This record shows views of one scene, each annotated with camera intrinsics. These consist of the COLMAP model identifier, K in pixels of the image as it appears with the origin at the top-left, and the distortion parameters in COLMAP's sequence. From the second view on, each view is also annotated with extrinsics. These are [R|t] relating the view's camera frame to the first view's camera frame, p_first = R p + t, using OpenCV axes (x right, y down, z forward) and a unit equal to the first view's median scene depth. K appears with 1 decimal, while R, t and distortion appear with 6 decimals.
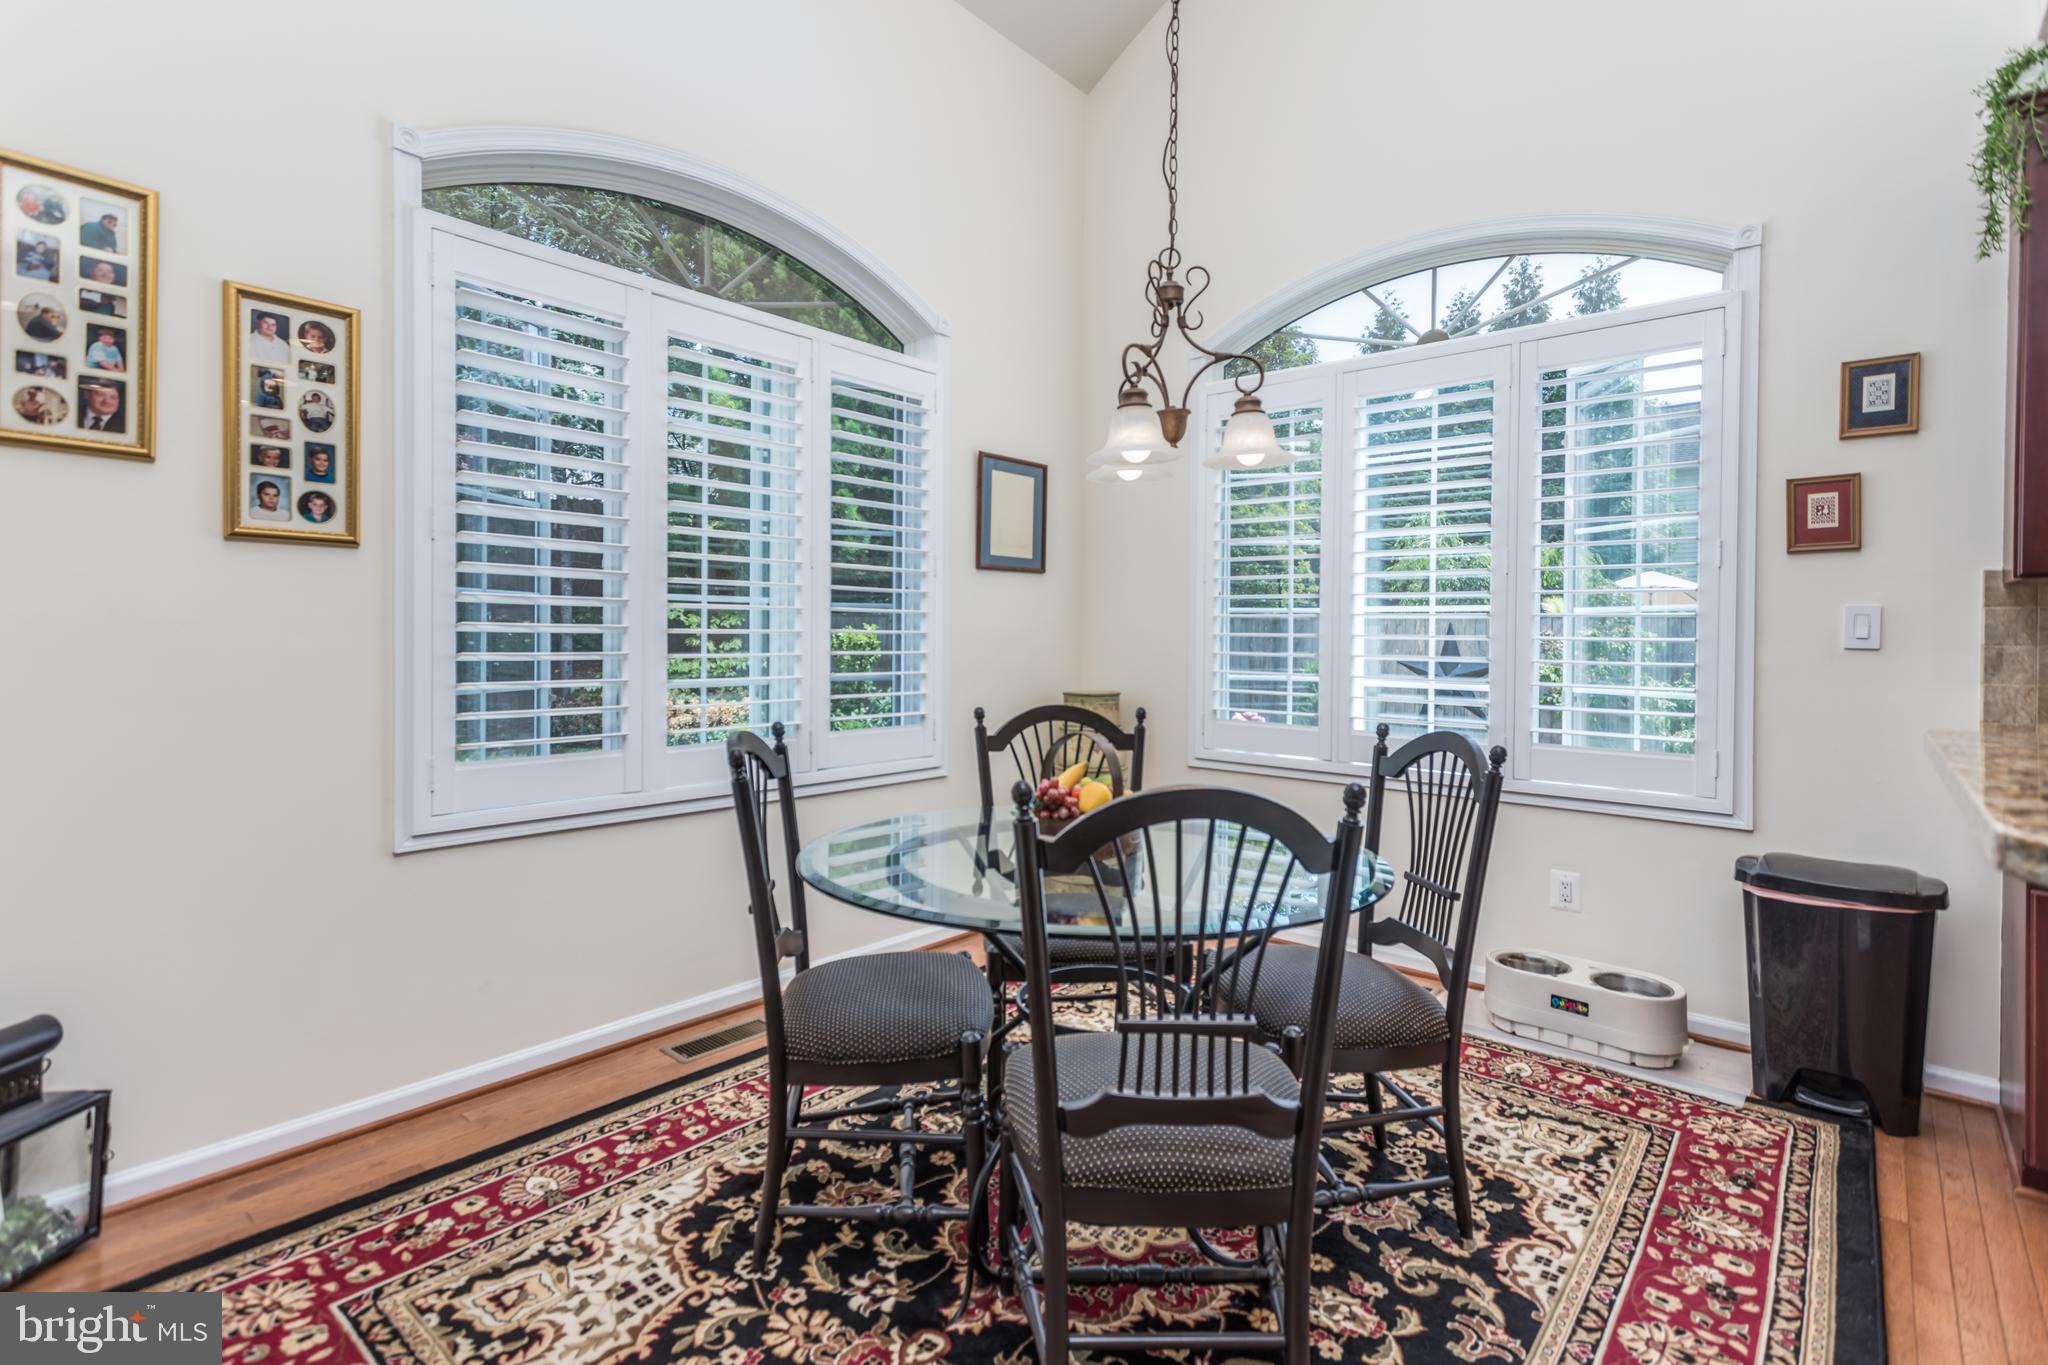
lens RADIAL K [[976.5, 0, 1019.2], [0, 976.5, 648.4], [0, 0, 1]] dist [0.010686, -0.000194]
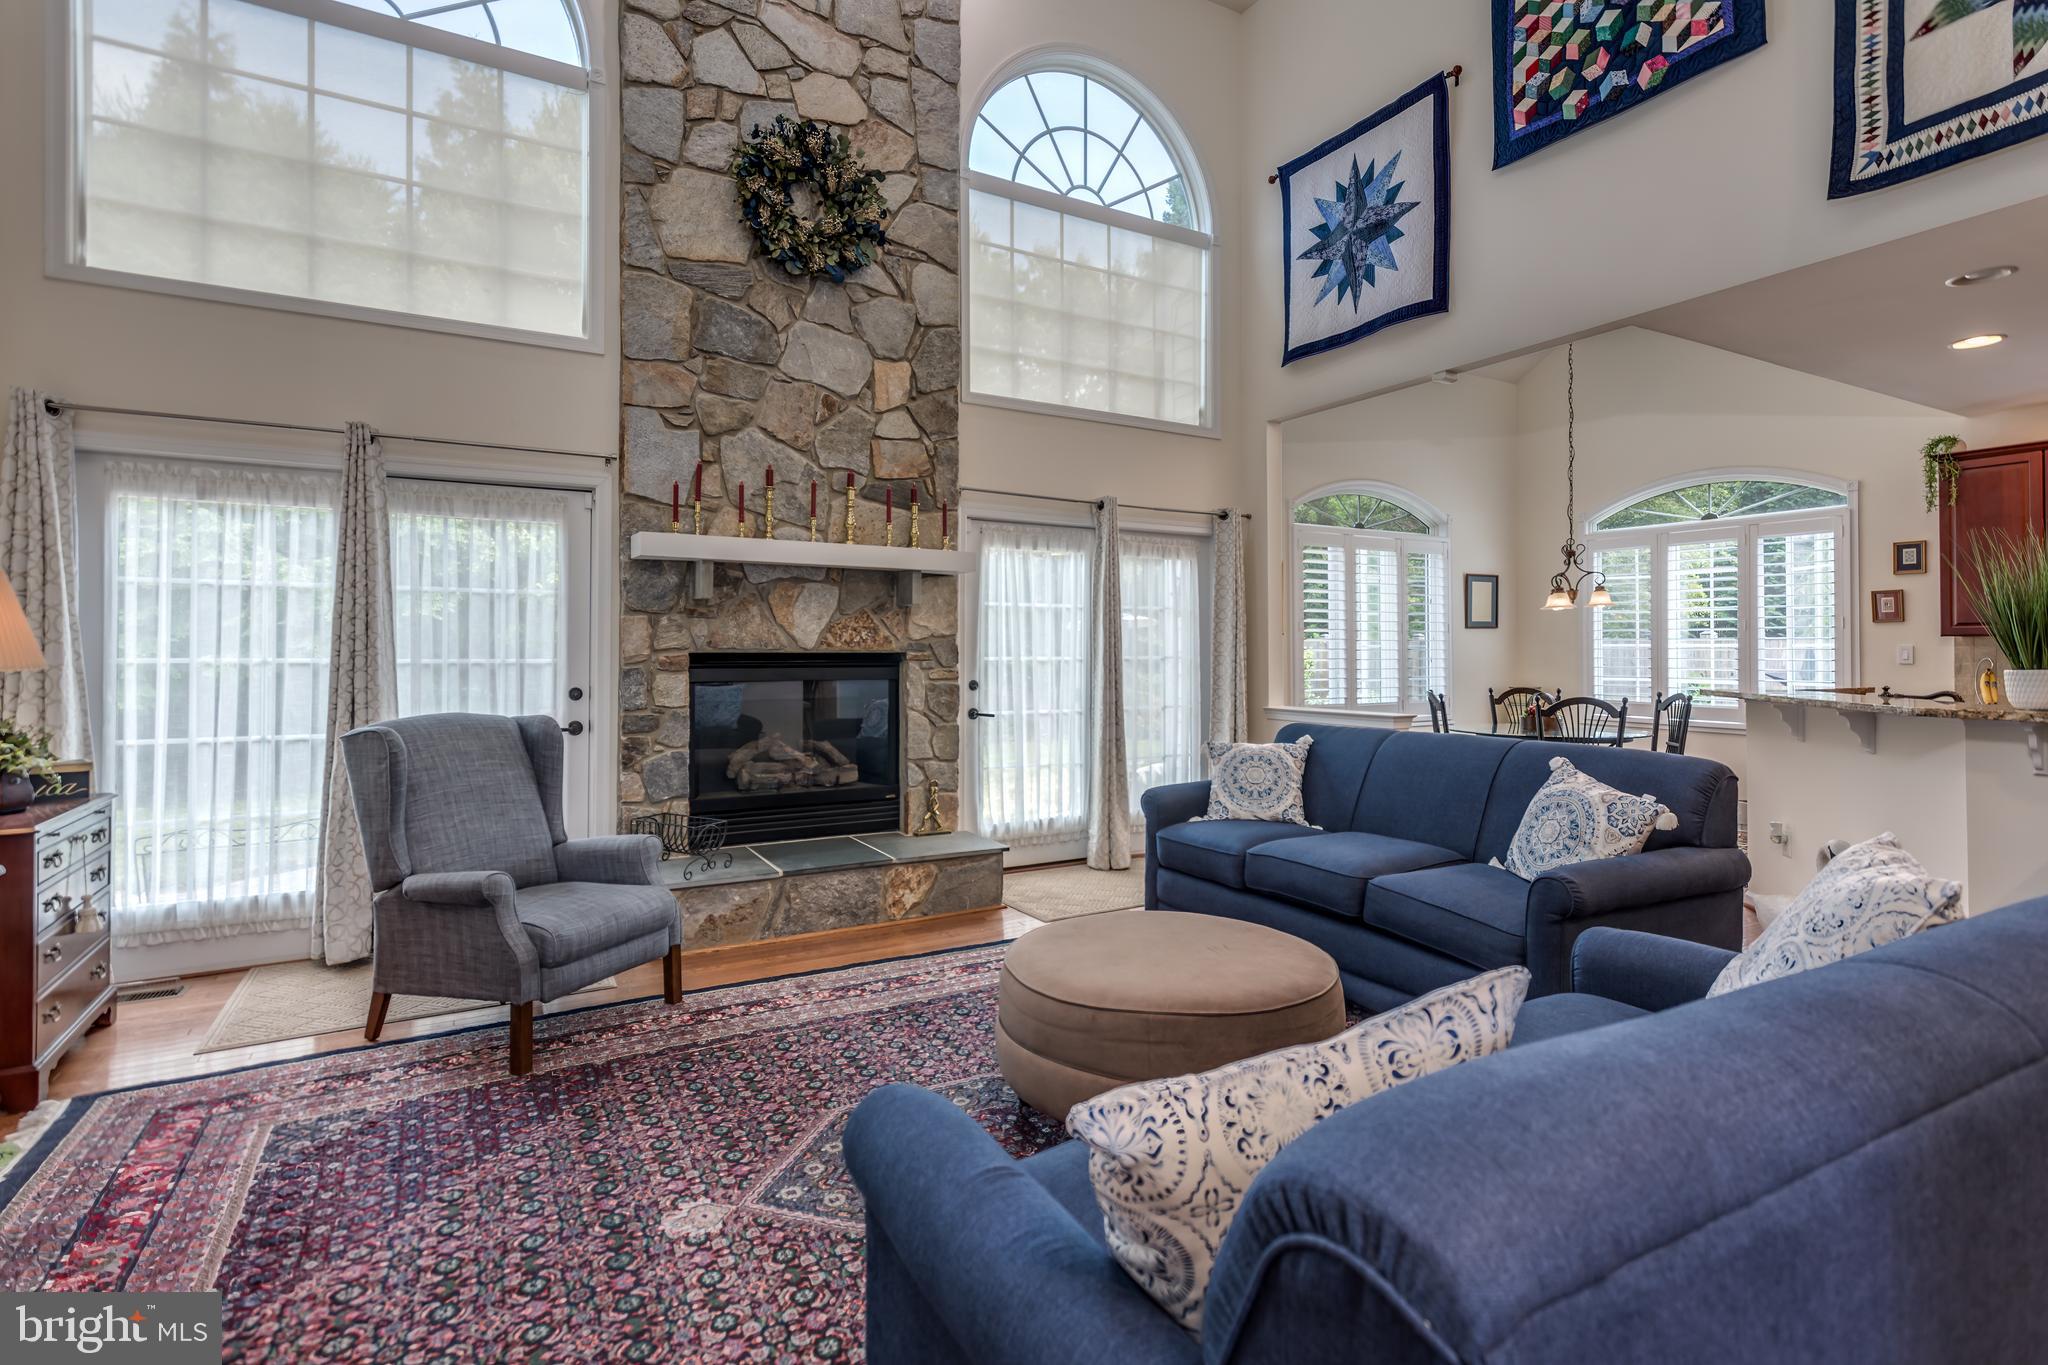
lens RADIAL K [[983.1, 0, 1019.9], [0, 983.1, 639.0], [0, 0, 1]] dist [0.000288, 0.007086]
pose [[0.942559, -0.013669, -0.333760, -0.432275], [0.005022, 0.999629, -0.026757, -0.009377], [0.334002, 0.023544, 0.942278, -2.397802]]
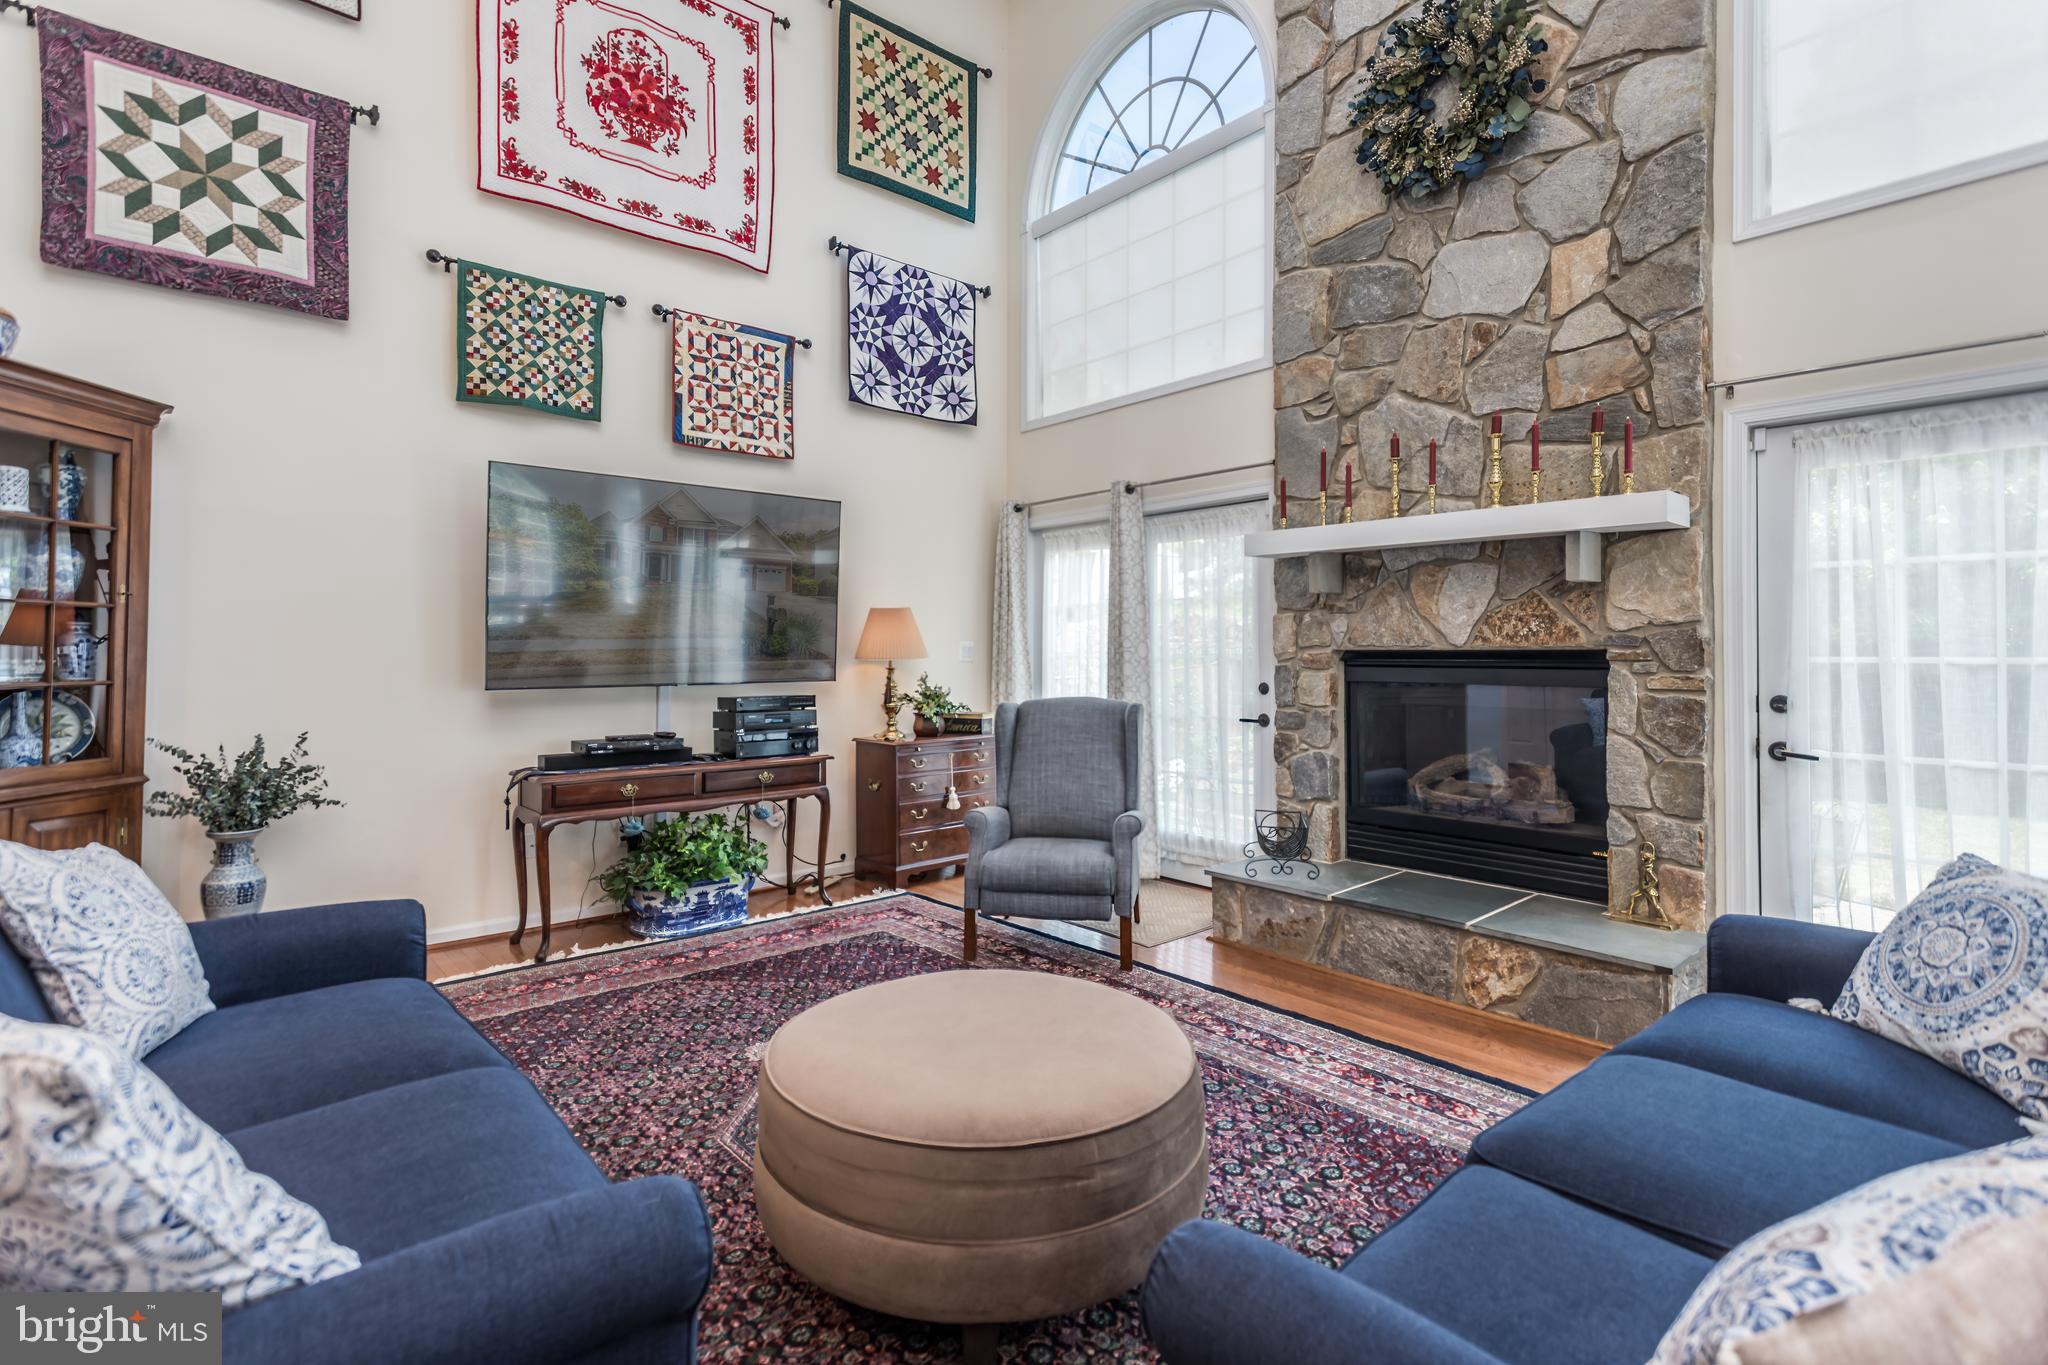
lens RADIAL K [[975.2, 0, 1021.0], [0, 975.2, 647.0], [0, 0, 1]] dist [0.004972, 0.000981]
pose [[-0.136682, -0.015233, -0.990498, 0.245584], [-0.011496, 0.999839, -0.013790, -0.012152], [0.990548, 0.009502, -0.136835, -1.033124]]
